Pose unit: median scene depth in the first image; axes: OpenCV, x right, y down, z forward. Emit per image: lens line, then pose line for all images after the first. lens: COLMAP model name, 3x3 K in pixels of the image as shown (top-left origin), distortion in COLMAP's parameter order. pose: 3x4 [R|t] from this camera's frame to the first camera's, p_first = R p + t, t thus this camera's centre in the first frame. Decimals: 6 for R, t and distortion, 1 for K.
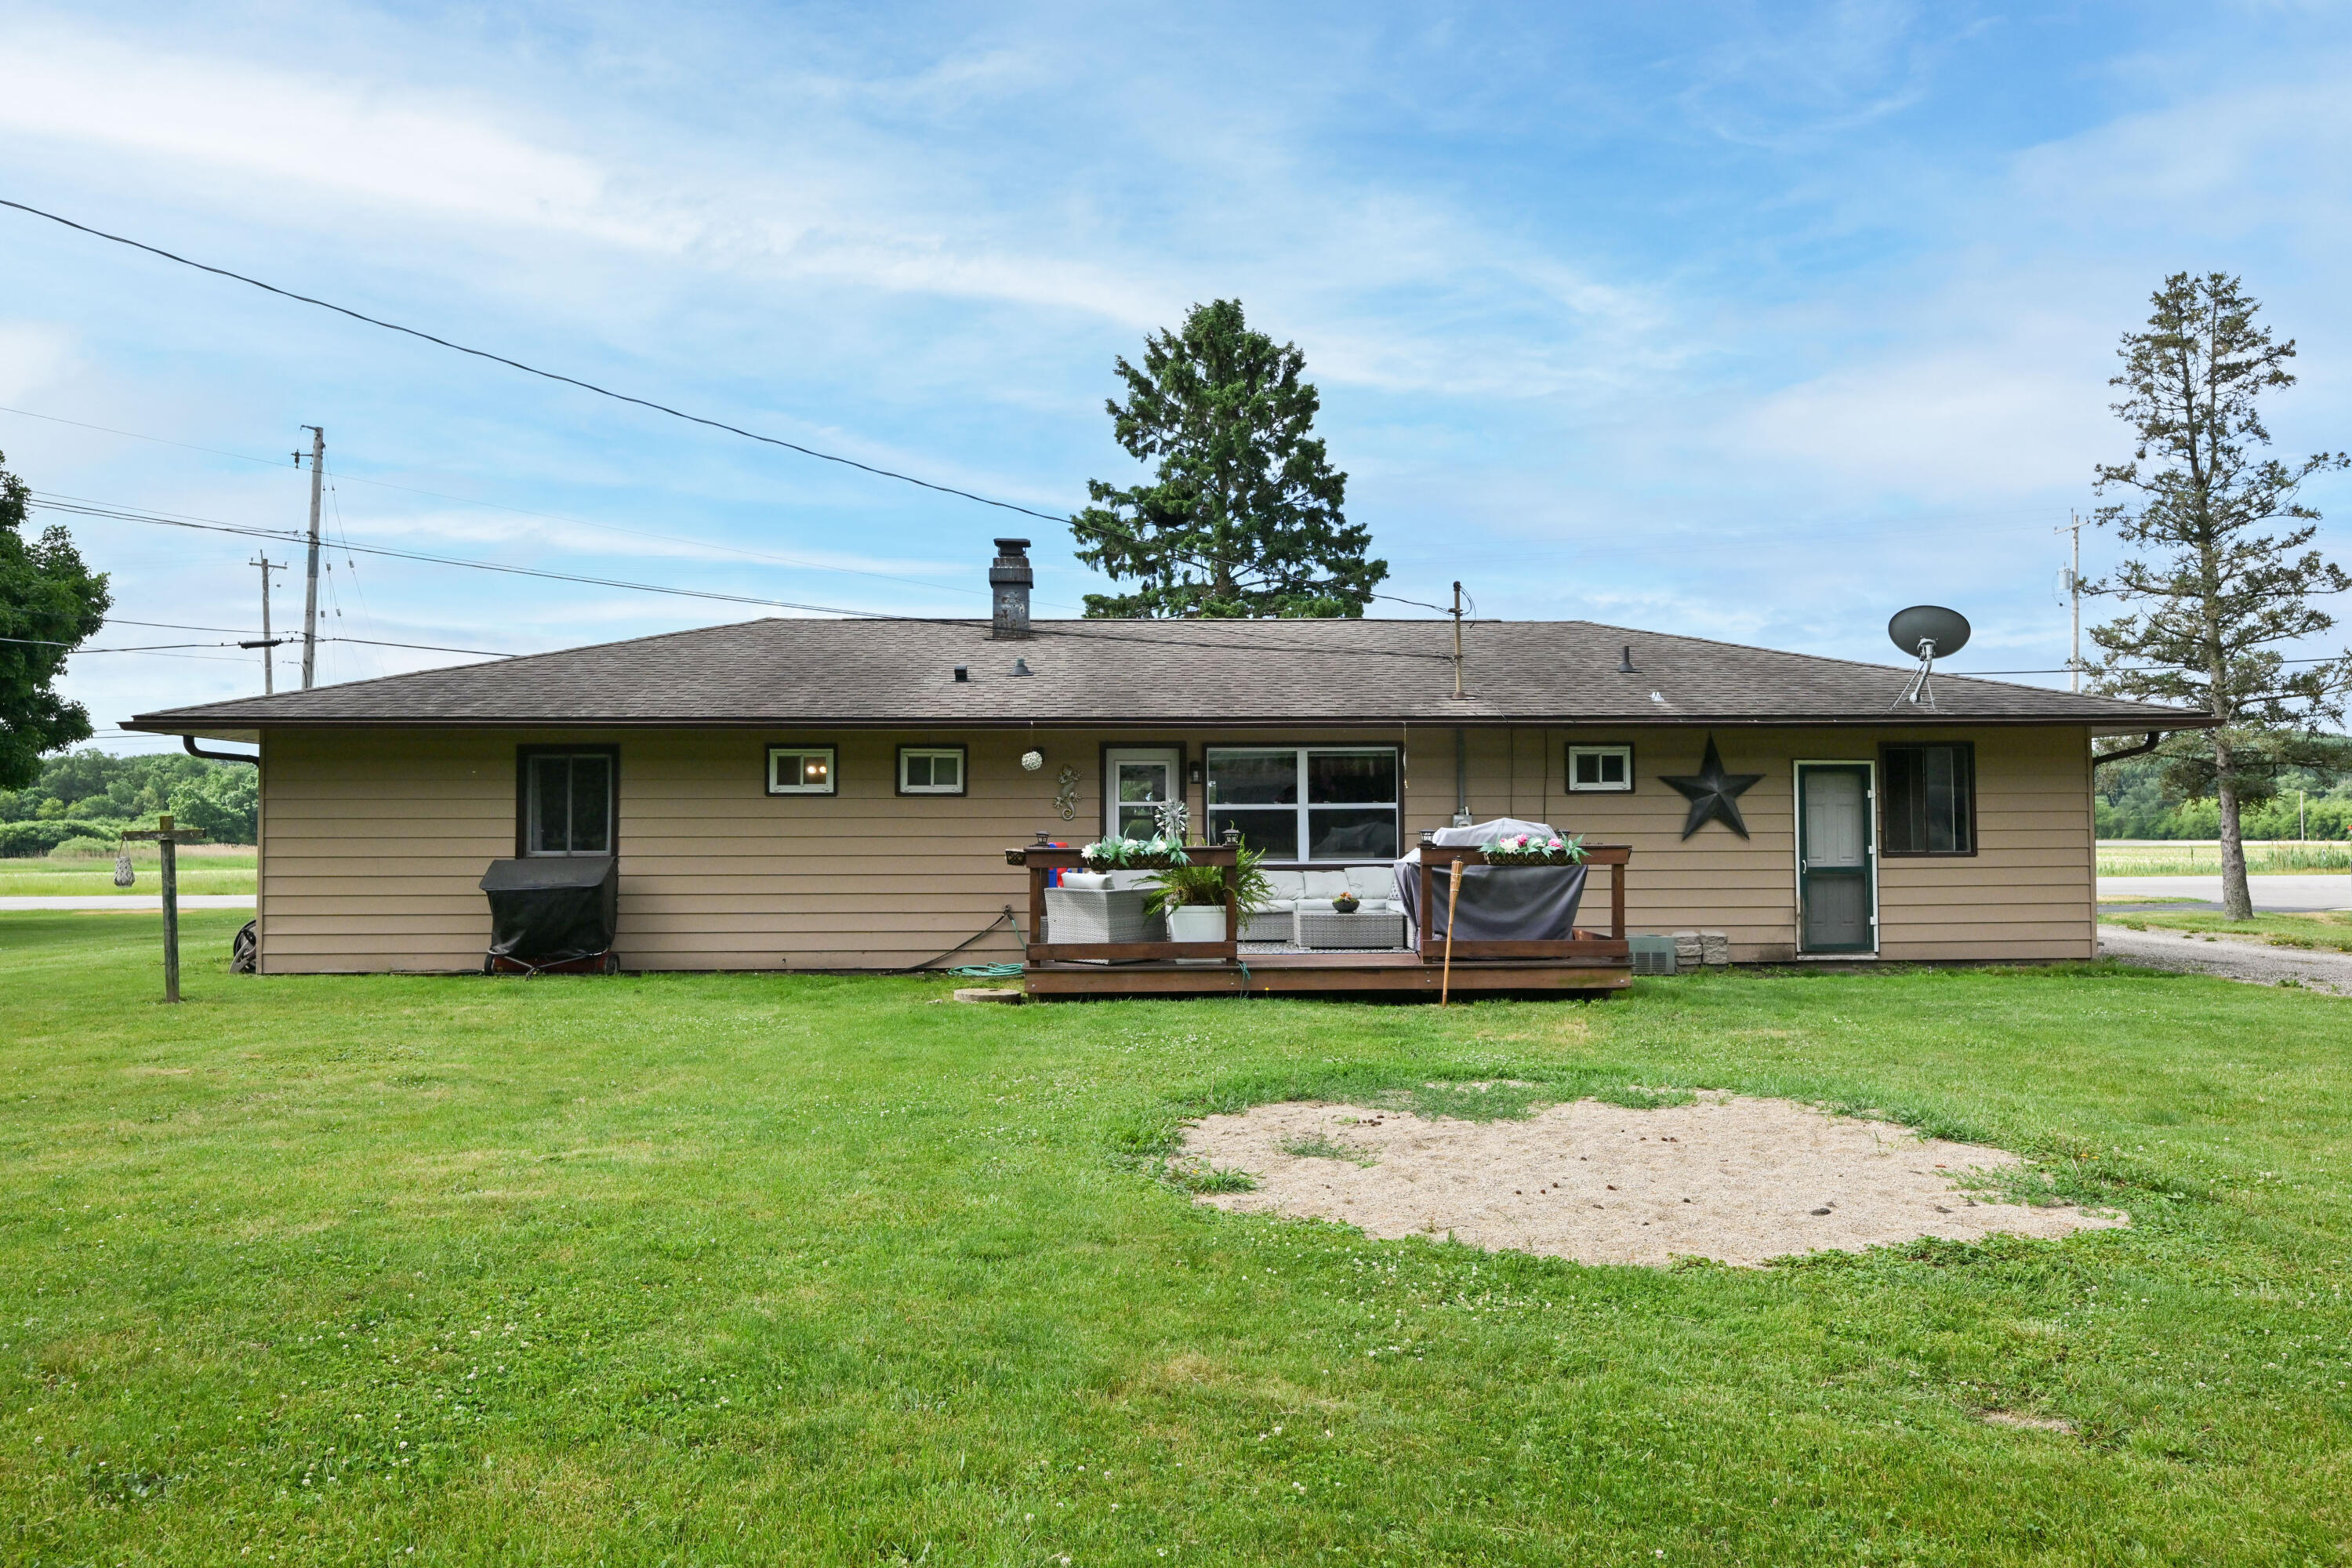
lens RADIAL K [[1563.1, 0, 1166.7], [0, 1563.1, 783.4], [0, 0, 1]] dist [0.002295, 0.001164]
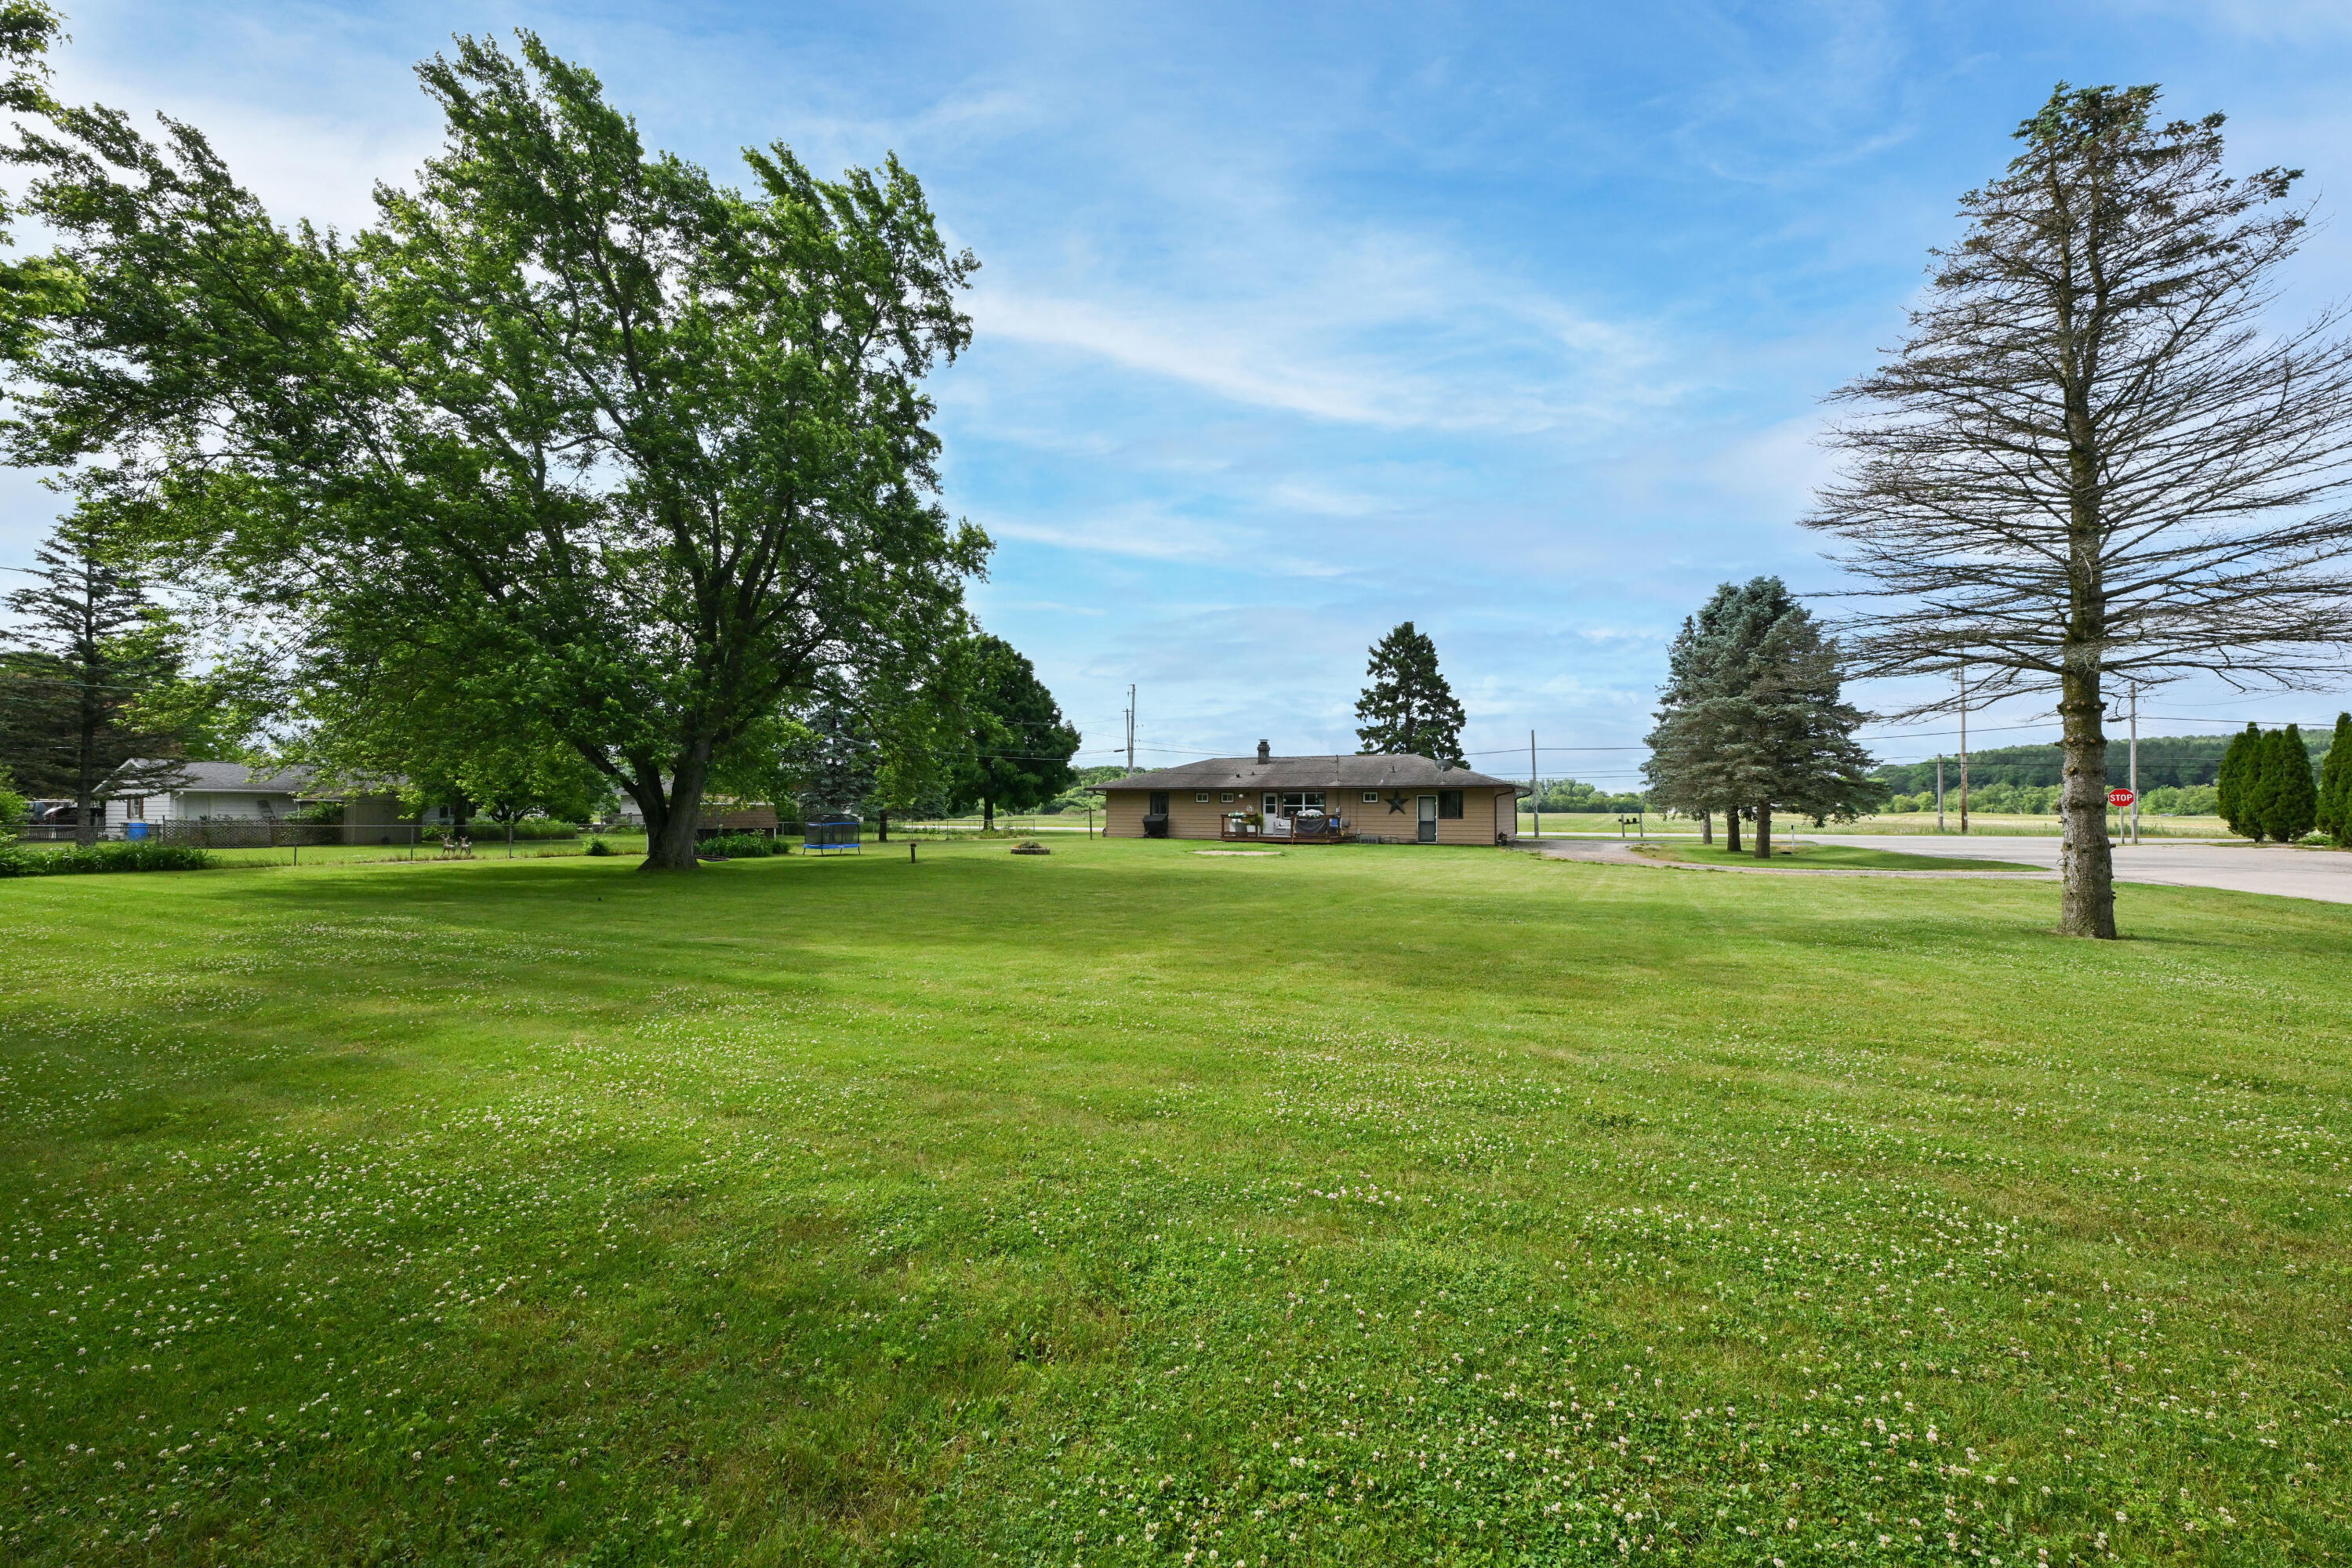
lens RADIAL K [[917.3, 0, 1172.2], [0, 917.3, 791.9], [0, 0, 1]] dist [-0.003793, -0.000205]
pose [[0.879409, 0.000723, -0.476067, 0.995776], [0.006808, 0.999877, 0.014094, -0.063099], [0.476019, -0.015636, 0.879296, -1.473008]]
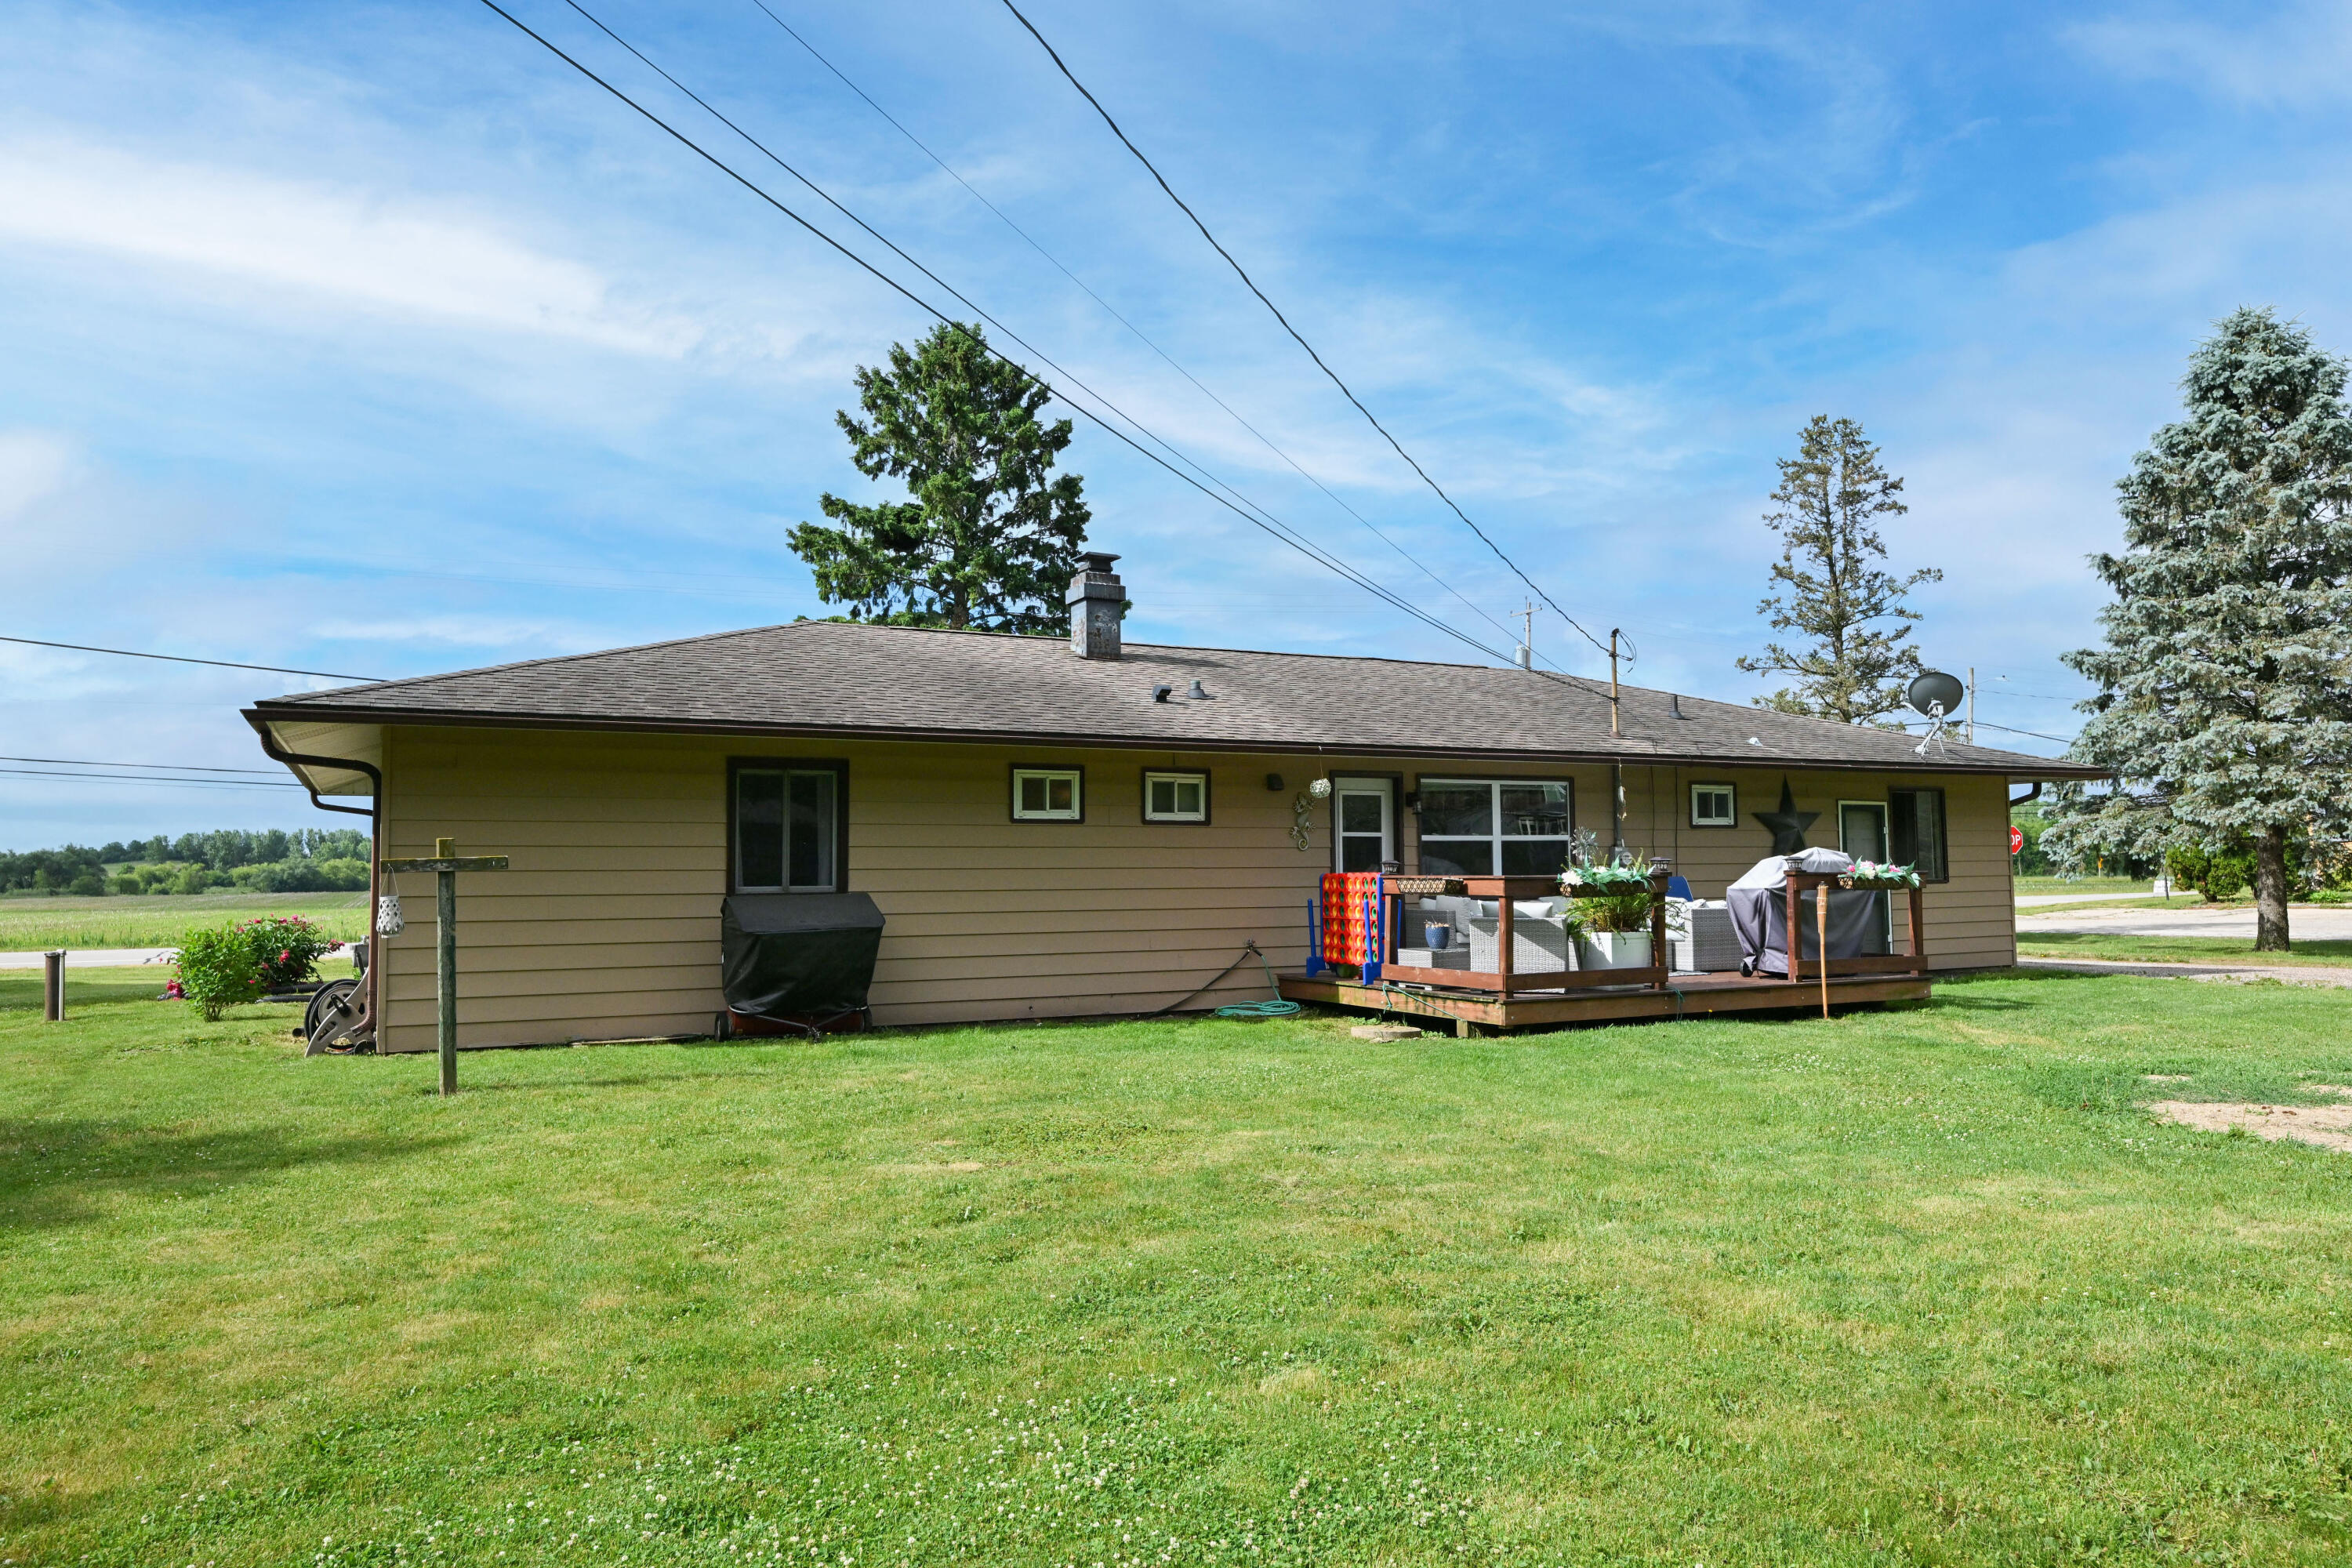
lens RADIAL K [[1563.1, 0, 1173.6], [0, 1563.1, 779.9], [0, 0, 1]] dist [0.002295, 0.001164]
pose [[0.910244, 0.020867, 0.413545, -0.525491], [-0.007872, 0.999421, -0.033102, 0.012132], [-0.413996, 0.026876, 0.909882, 0.152221]]
